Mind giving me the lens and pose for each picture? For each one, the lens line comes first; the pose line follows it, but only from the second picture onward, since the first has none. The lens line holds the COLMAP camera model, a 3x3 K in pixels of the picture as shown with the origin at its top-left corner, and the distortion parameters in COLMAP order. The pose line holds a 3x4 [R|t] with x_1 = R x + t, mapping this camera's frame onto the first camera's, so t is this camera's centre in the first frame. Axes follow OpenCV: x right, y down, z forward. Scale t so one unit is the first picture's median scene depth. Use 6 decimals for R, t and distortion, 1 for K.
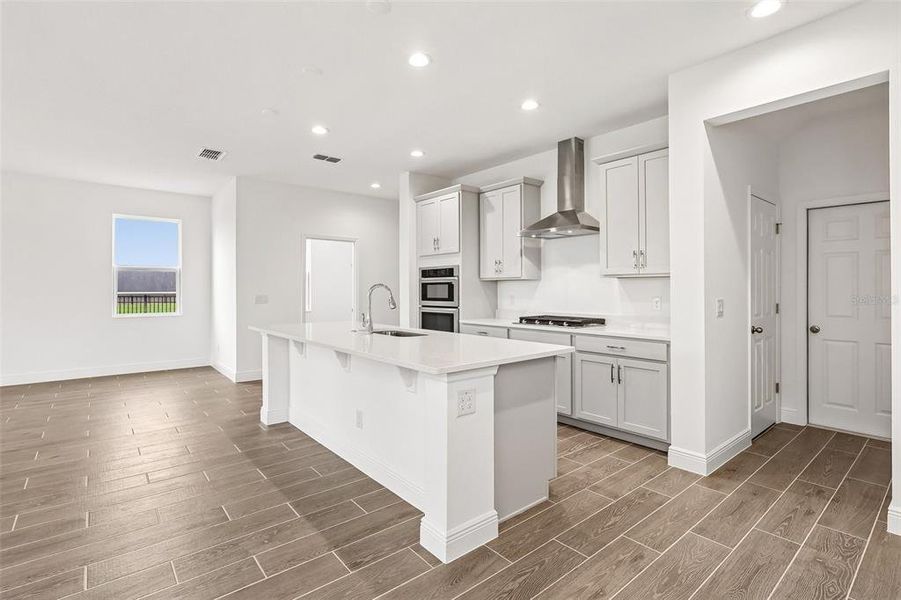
lens RADIAL K [[430.0, 0, 449.4], [0, 430.0, 290.9], [0, 0, 1]] dist [-0.001464, 0.001094]
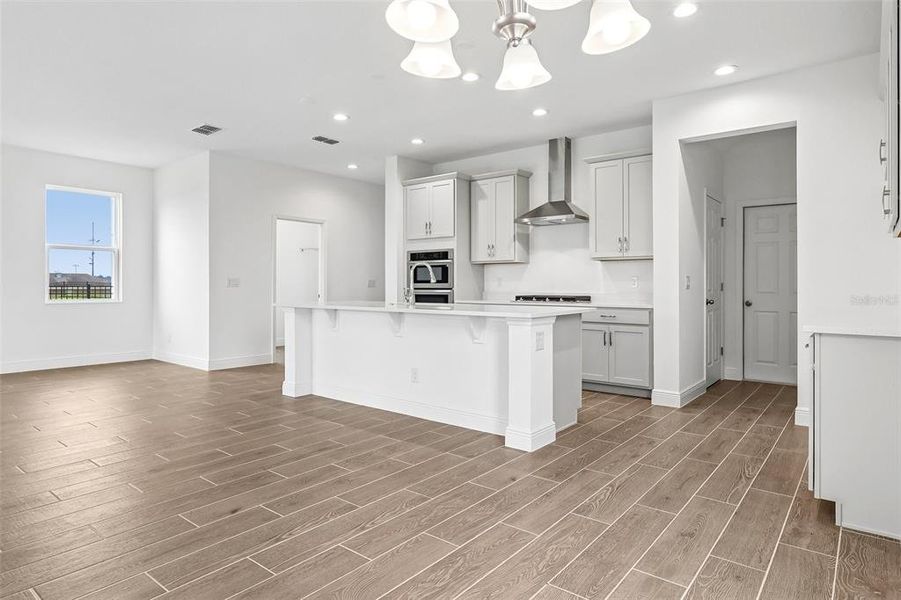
lens RADIAL K [[522.1, 0, 445.9], [0, 522.1, 287.3], [0, 0, 1]] dist [-0.001917, 0.000757]
pose [[0.980925, 0.002455, 0.194371, -0.280382], [-0.002618, 0.999996, 0.000583, 0.039085], [-0.194369, -0.001080, 0.980928, -0.289193]]
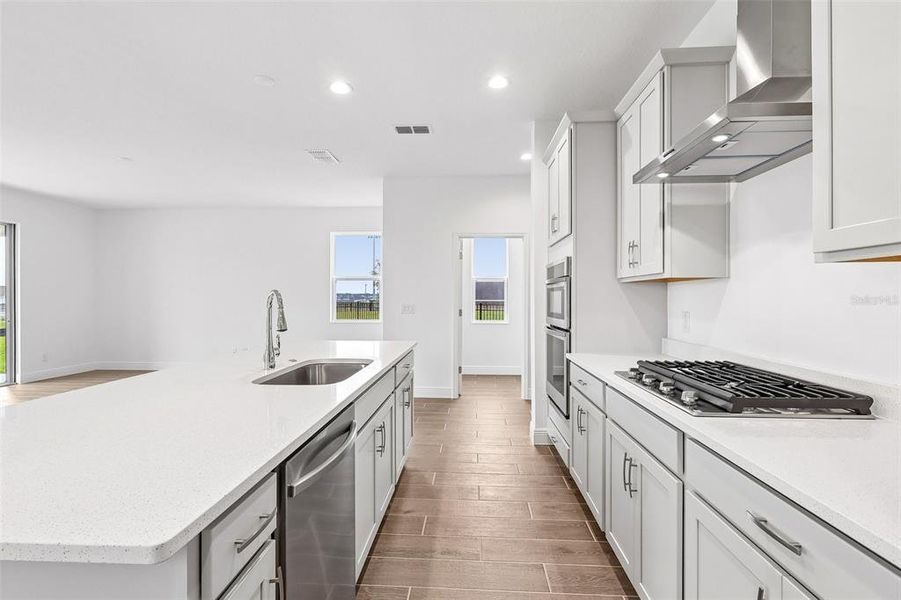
lens RADIAL K [[430.0, 0, 447.8], [0, 430.0, 297.8], [0, 0, 1]] dist [-0.001464, 0.001094]
pose [[0.728976, 0.001756, -0.684537, 0.335553], [-0.004385, 0.999988, -0.002105, -0.003719], [0.684526, 0.004536, 0.728975, 0.546928]]
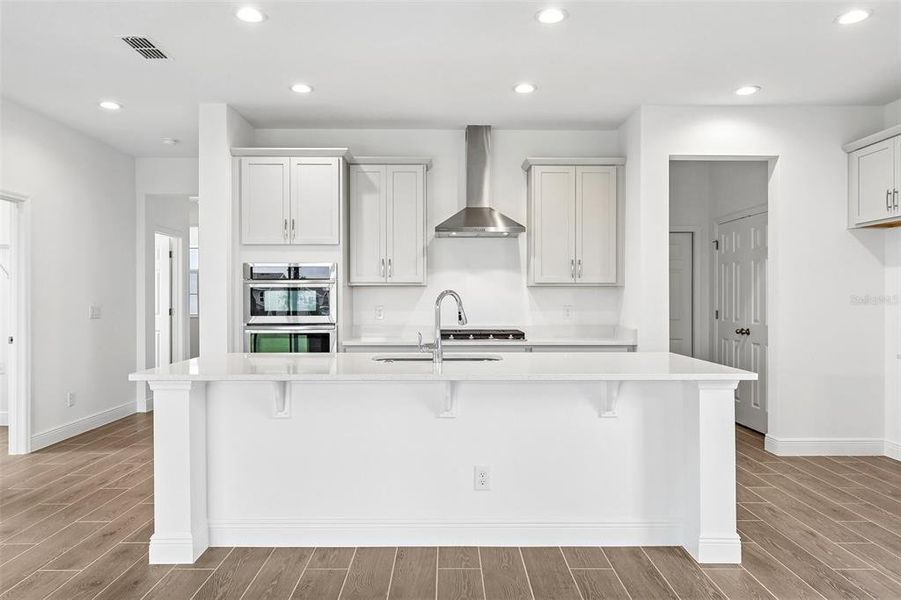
lens RADIAL K [[598.2, 0, 450.2], [0, 598.2, 299.6], [0, 0, 1]] dist [0.001863, 0.000591]
pose [[0.630806, -0.001829, 0.775939, -0.702580], [0.002501, 0.999997, 0.000324, -0.001115], [-0.775937, 0.001736, 0.630808, 0.283031]]
